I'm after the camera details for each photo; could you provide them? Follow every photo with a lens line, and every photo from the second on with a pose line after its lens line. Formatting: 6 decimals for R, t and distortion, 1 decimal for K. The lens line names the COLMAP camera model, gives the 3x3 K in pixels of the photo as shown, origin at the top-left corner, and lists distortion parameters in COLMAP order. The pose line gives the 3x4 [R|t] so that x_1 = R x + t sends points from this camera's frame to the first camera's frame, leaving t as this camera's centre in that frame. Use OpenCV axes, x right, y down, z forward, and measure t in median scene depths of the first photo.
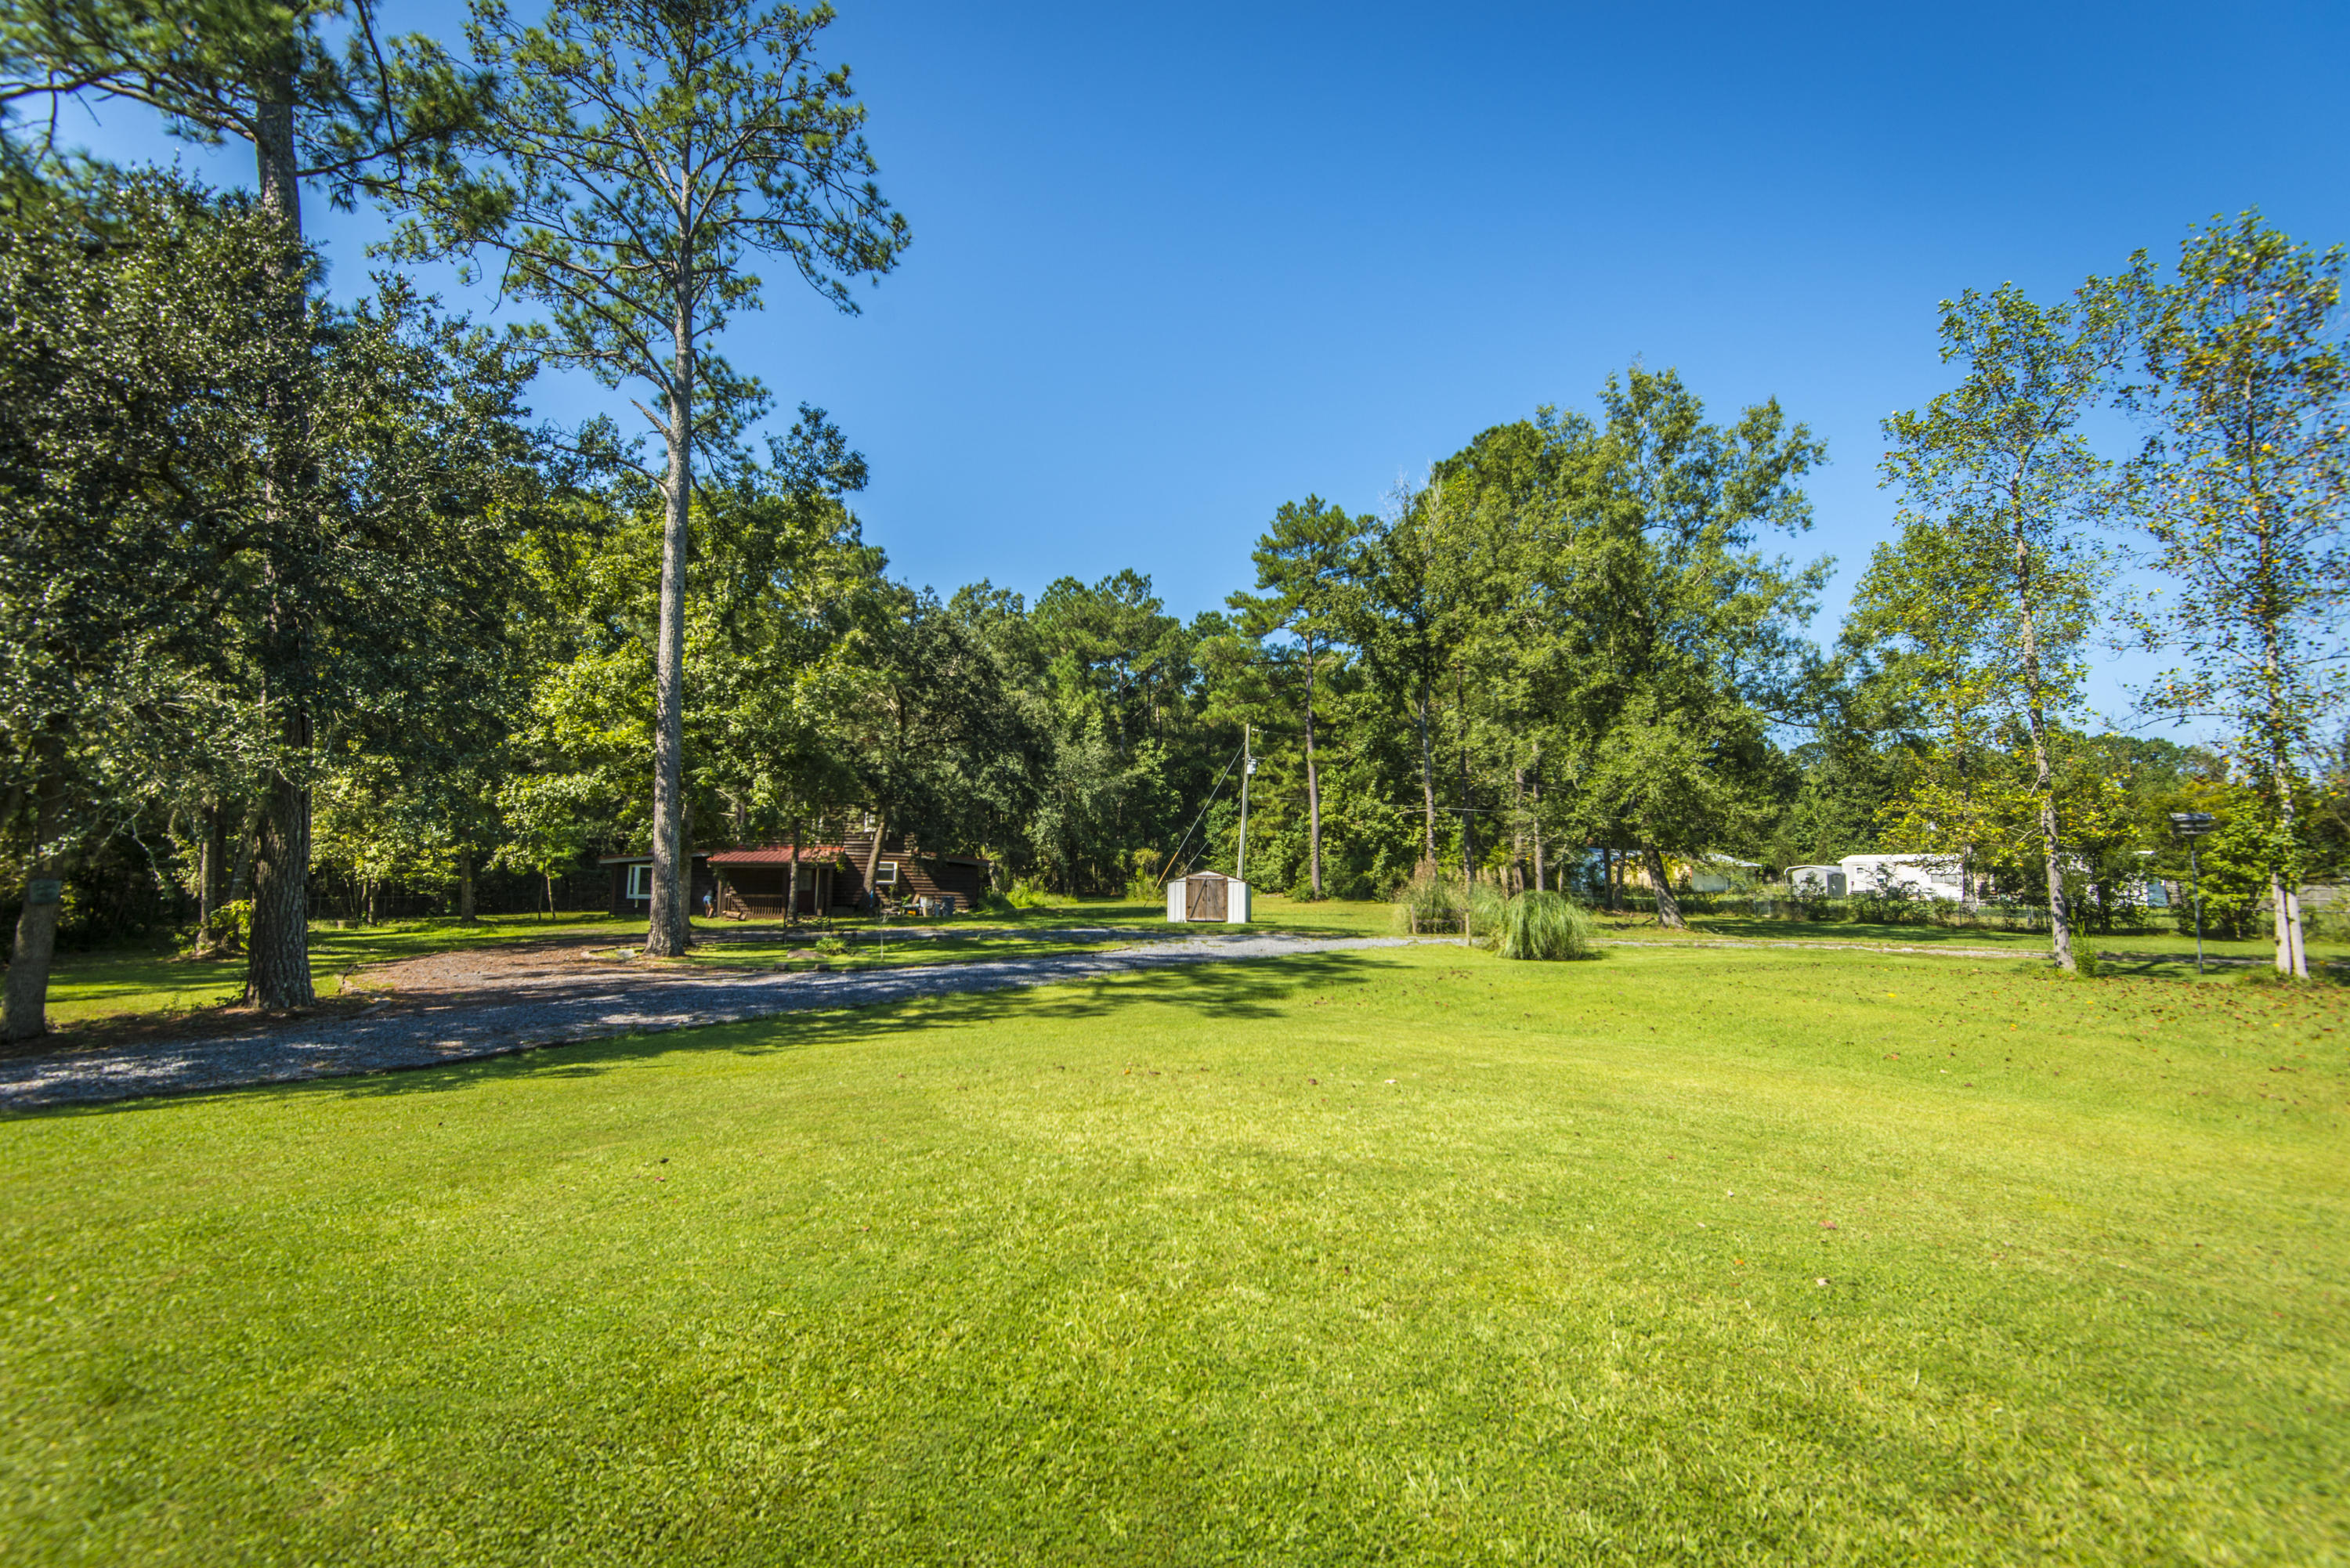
lens RADIAL K [[1070.0, 0, 1168.0], [0, 1070.0, 786.2], [0, 0, 1]] dist [0.006667, -0.004646]
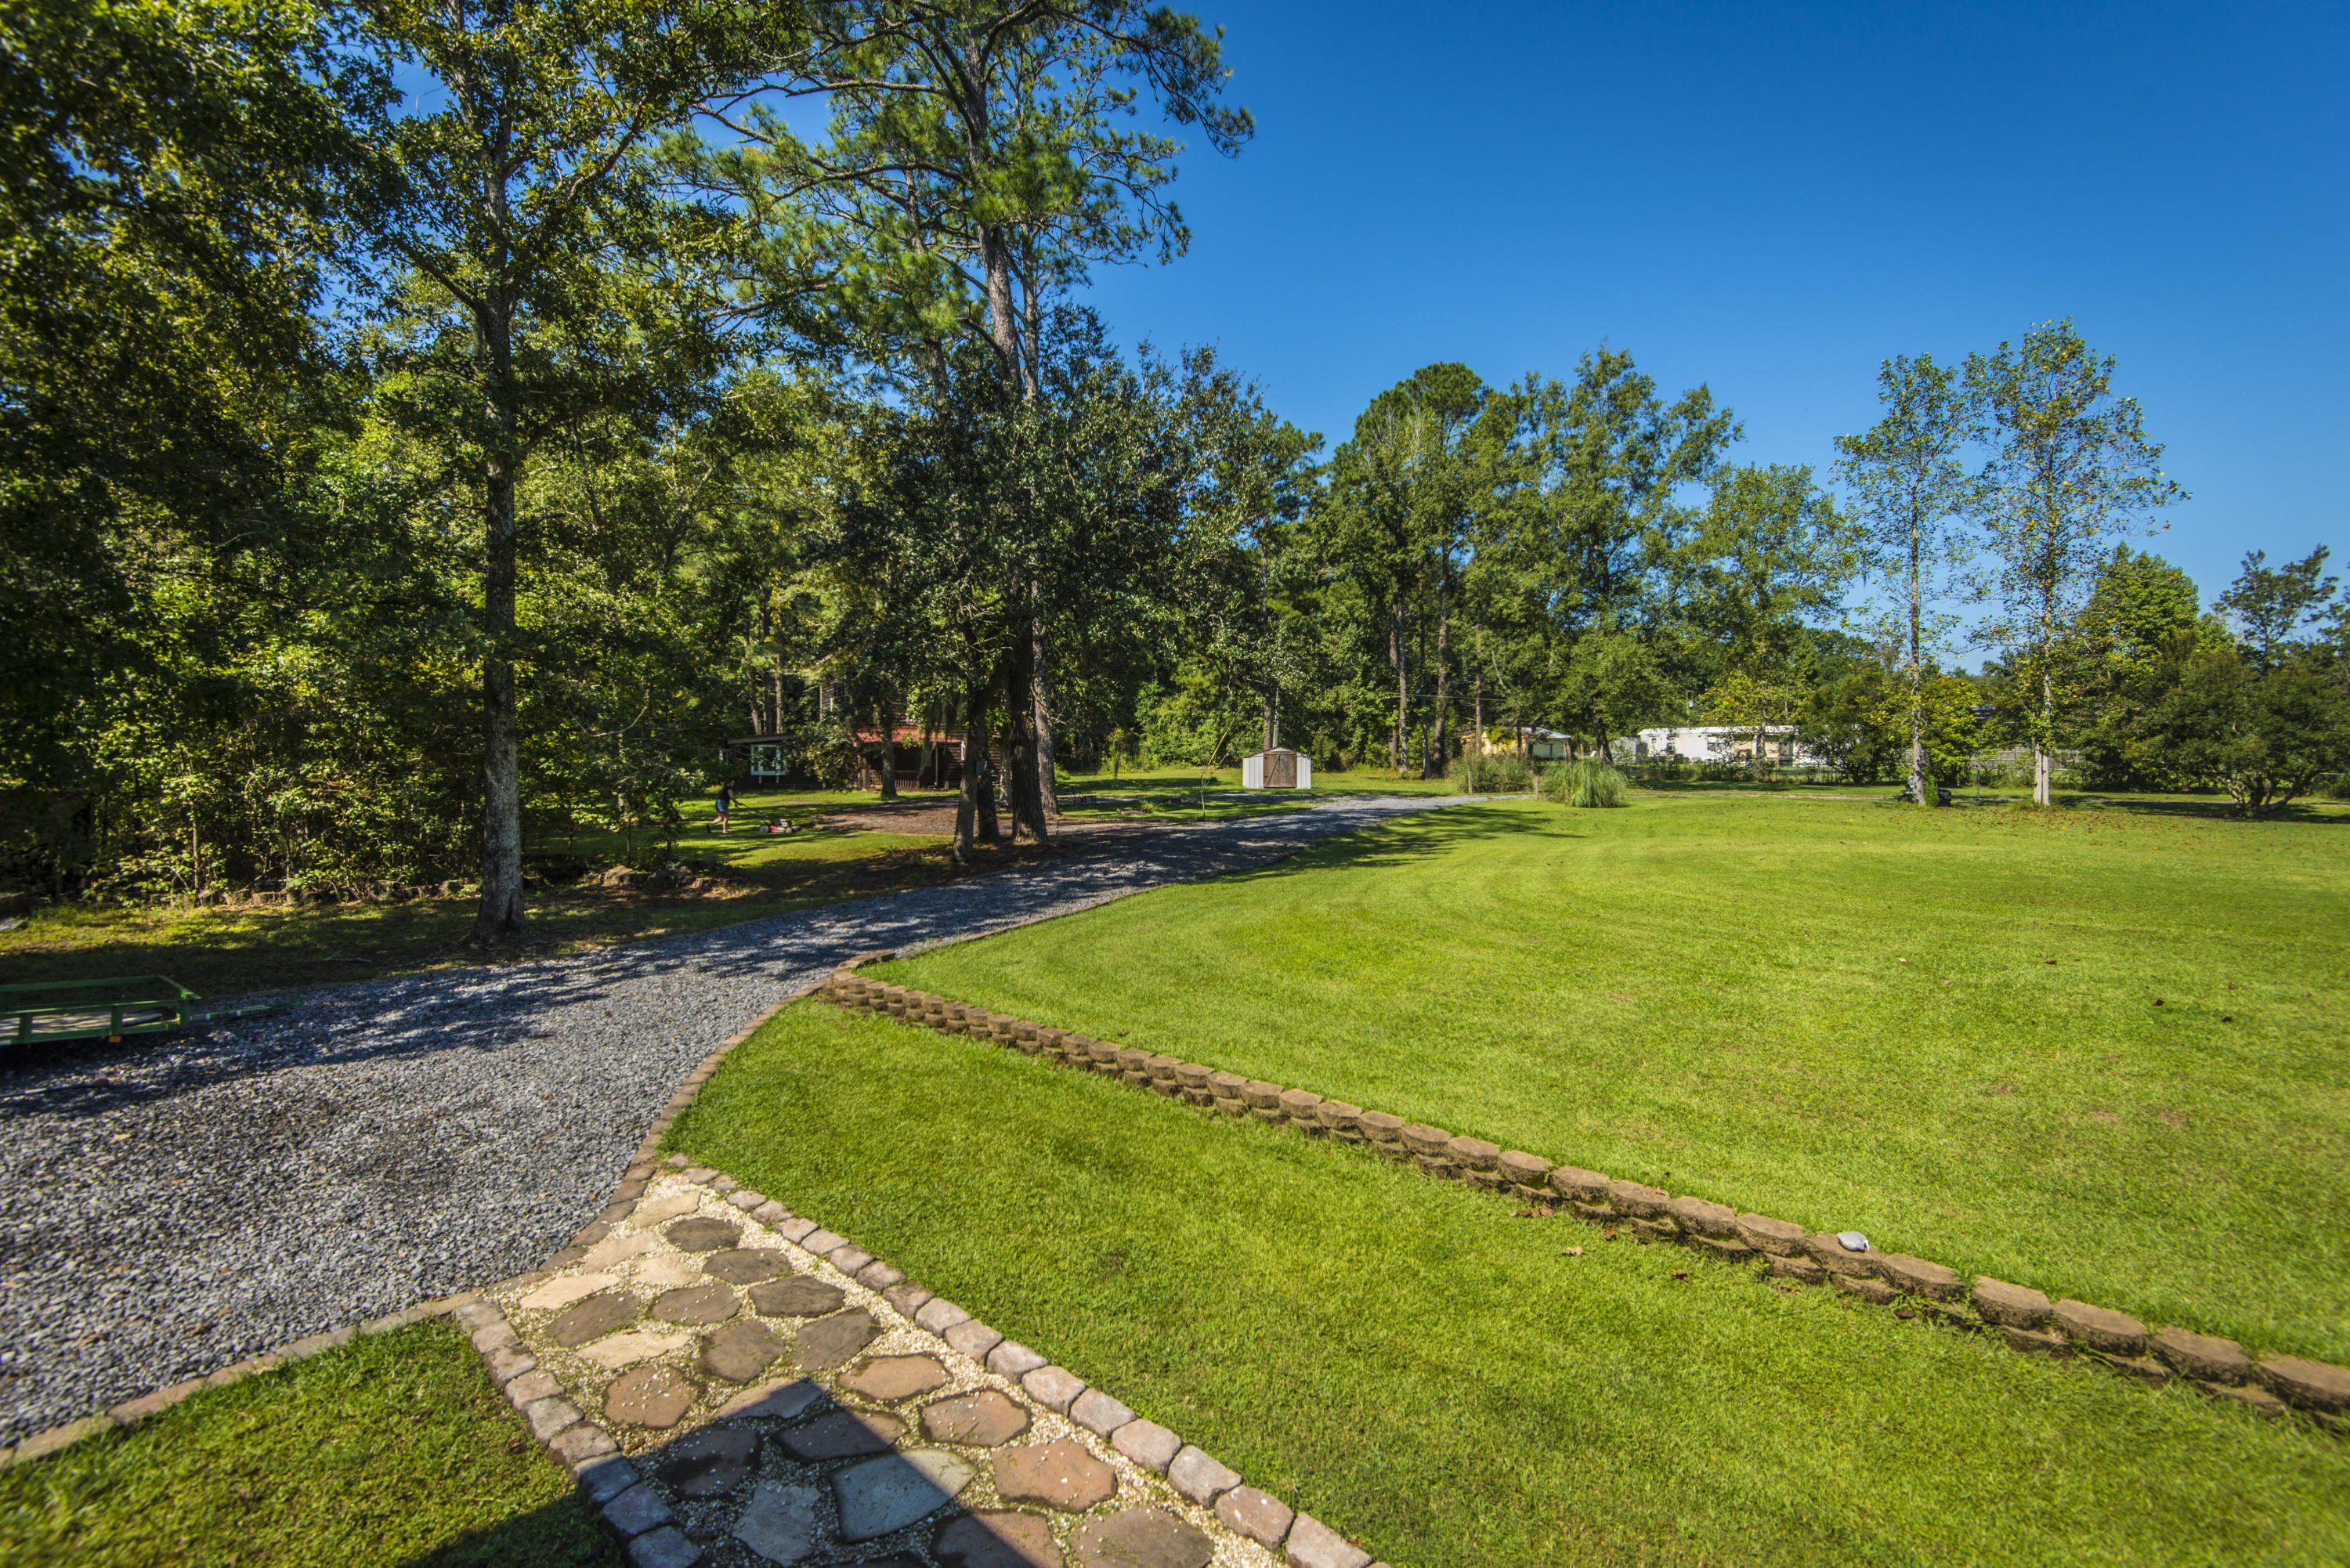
lens RADIAL K [[1070.0, 0, 1171.9], [0, 1070.0, 786.8], [0, 0, 1]] dist [0.006667, -0.004646]
pose [[0.976470, -0.018355, 0.214872, -0.368061], [-0.007131, 0.993078, 0.117238, -0.021477], [-0.215536, -0.116012, 0.969580, -0.190364]]
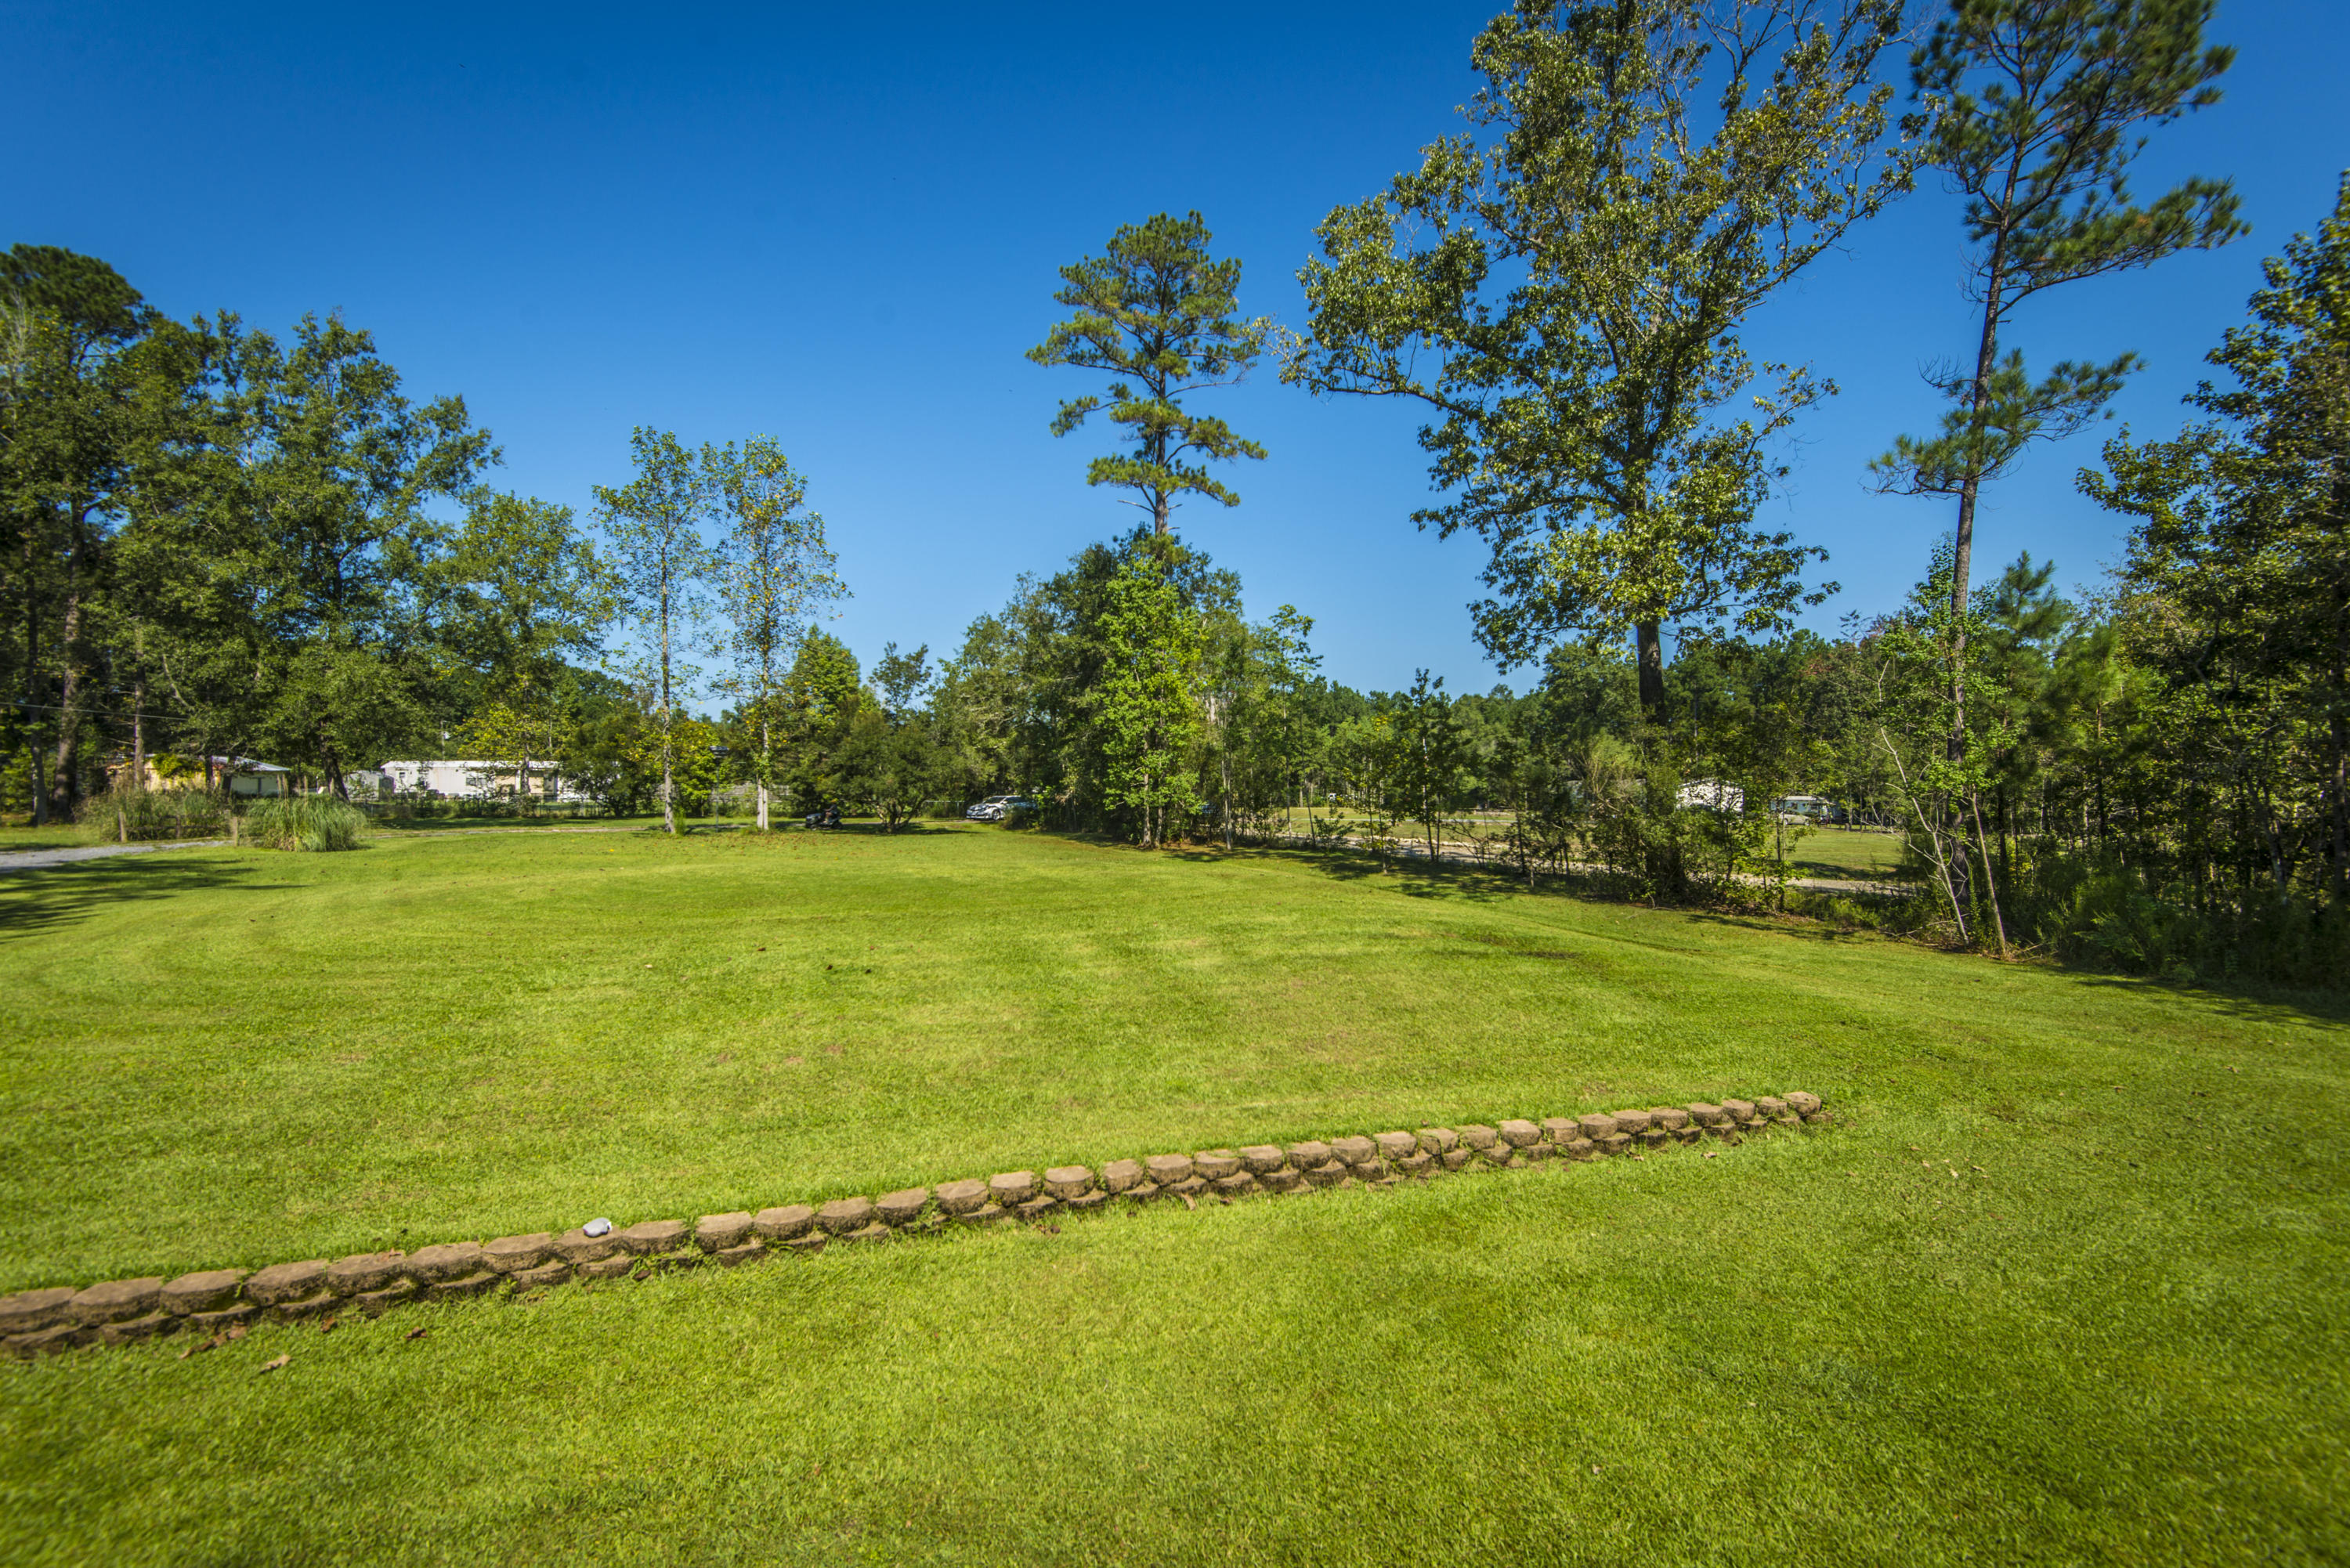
lens RADIAL K [[1070.0, 0, 1174.7], [0, 1070.0, 770.6], [0, 0, 1]] dist [0.006667, -0.004646]
pose [[0.302212, 0.004297, 0.953231, -0.368857], [-0.077733, 0.996771, 0.020152, -0.020299], [-0.950066, -0.080188, 0.301570, -0.193055]]
